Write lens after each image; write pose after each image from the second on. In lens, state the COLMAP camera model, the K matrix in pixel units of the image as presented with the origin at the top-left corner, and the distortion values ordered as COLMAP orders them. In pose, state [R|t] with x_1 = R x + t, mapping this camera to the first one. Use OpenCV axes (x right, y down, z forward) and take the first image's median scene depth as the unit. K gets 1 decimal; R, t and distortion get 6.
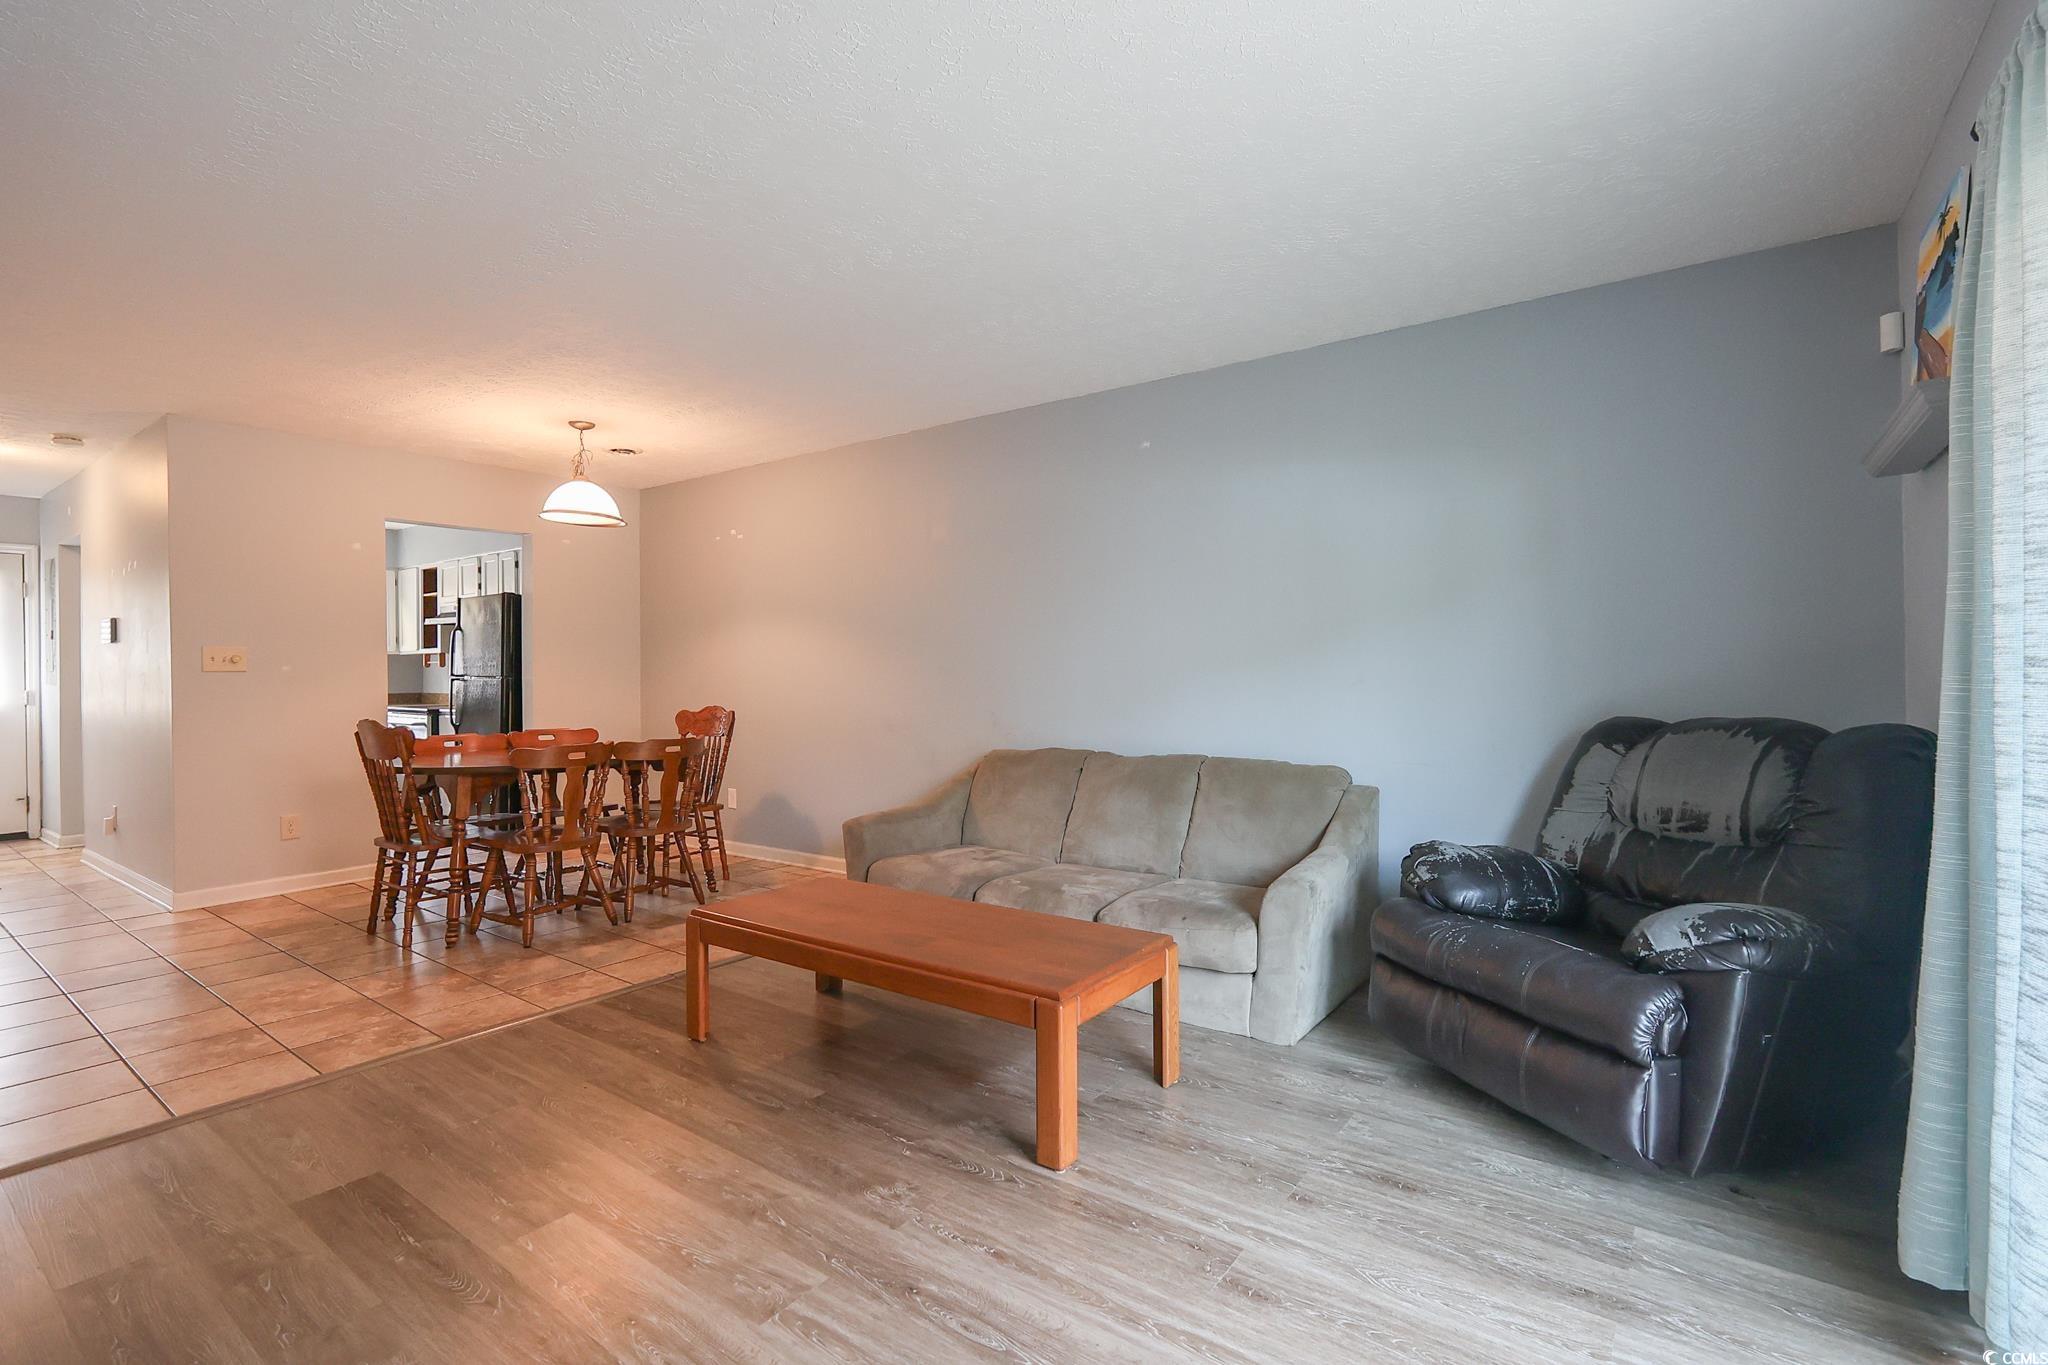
lens RADIAL K [[967.5, 0, 1024.6], [0, 967.5, 669.8], [0, 0, 1]] dist [-0.003308, 0.000570]
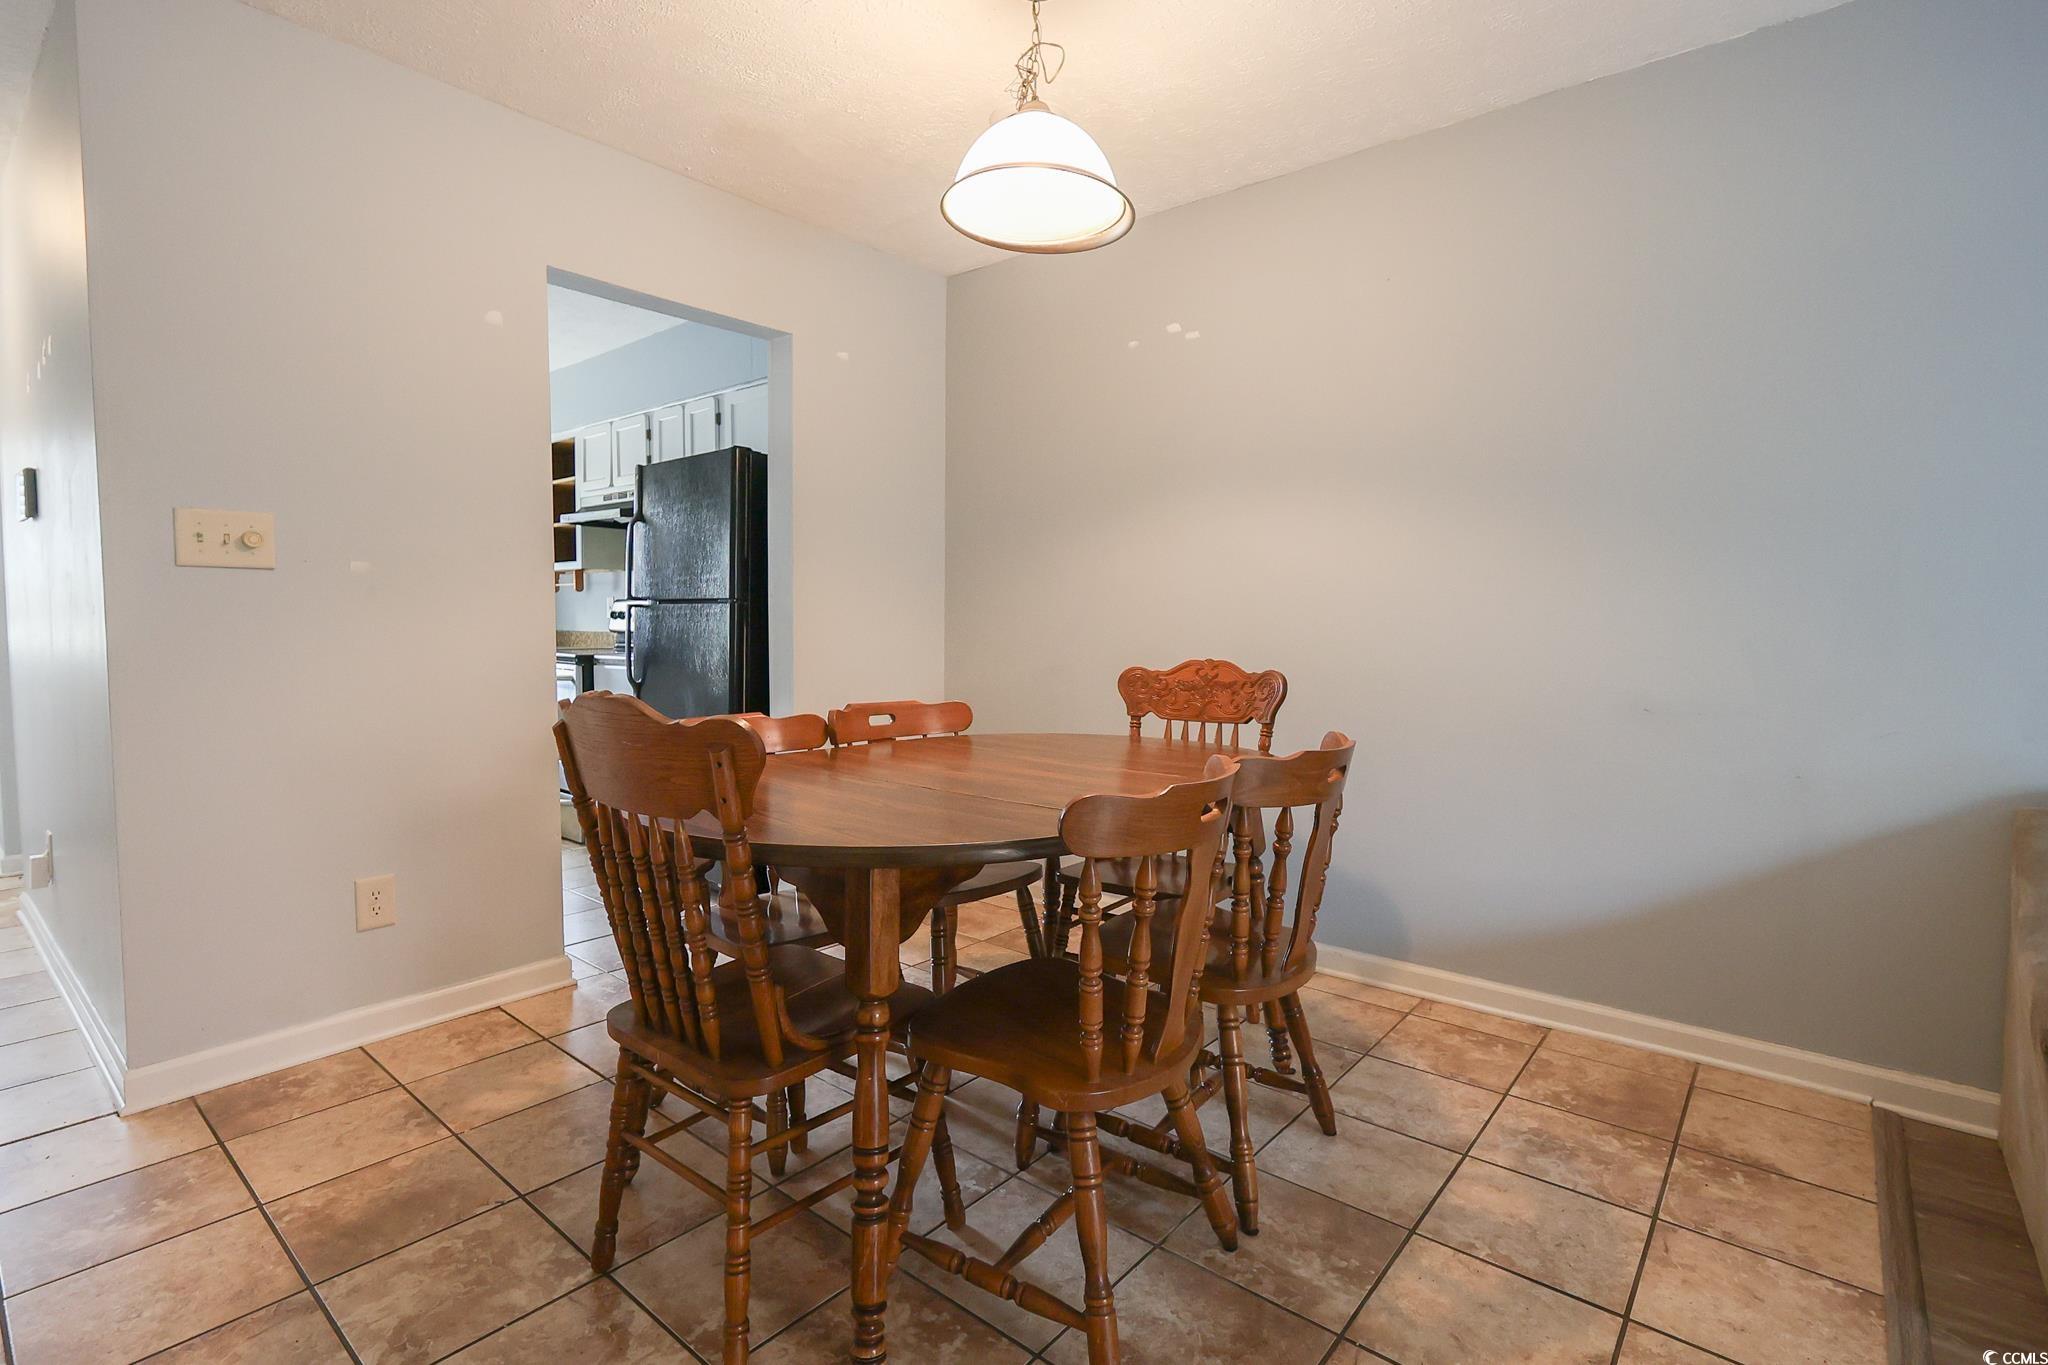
lens RADIAL K [[965.0, 0, 1016.4], [0, 965.0, 678.5], [0, 0, 1]] dist [-0.005252, 0.004164]
pose [[0.998567, 0.018318, -0.050285, -0.394284], [-0.015331, 0.998131, 0.059151, 0.019403], [0.051274, -0.058295, 0.996982, 0.511918]]
